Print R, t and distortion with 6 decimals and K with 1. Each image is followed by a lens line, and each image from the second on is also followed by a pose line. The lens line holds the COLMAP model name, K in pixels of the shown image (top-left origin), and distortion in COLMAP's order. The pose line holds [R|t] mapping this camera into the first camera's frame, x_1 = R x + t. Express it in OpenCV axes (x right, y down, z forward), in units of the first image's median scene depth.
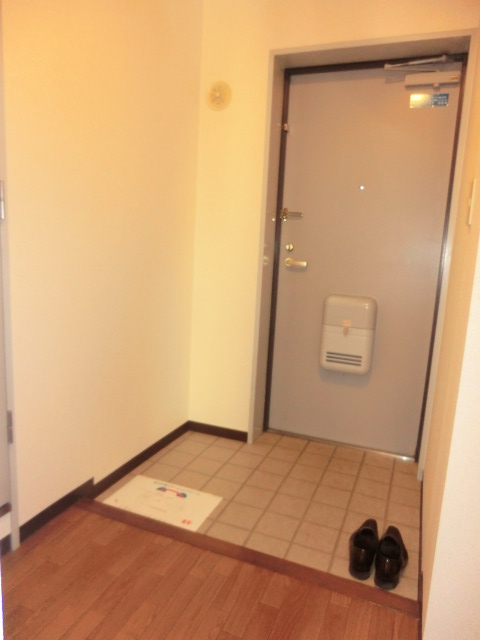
lens RADIAL K [[457.2, 0, 242.1], [0, 457.2, 320.8], [0, 0, 1]] dist [-0.032805, 0.018557]
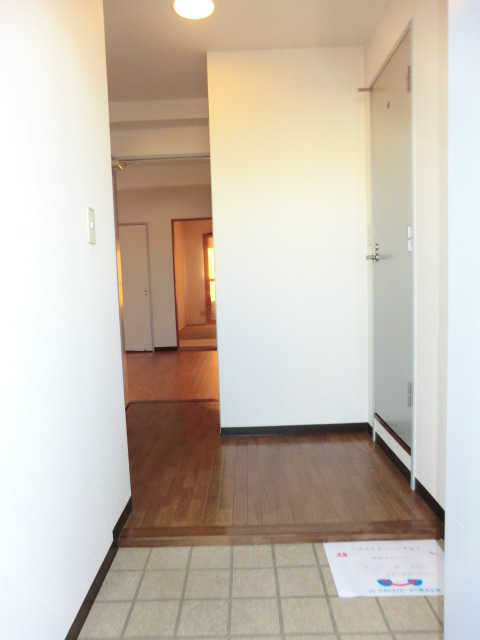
lens RADIAL K [[457.2, 0, 240.4], [0, 457.2, 319.1], [0, 0, 1]] dist [-0.032805, 0.018557]
pose [[-0.930239, 0.012888, -0.366728, 0.409331], [-0.079341, 0.968680, 0.235297, -0.234369], [0.358275, 0.247979, -0.900081, 1.630782]]
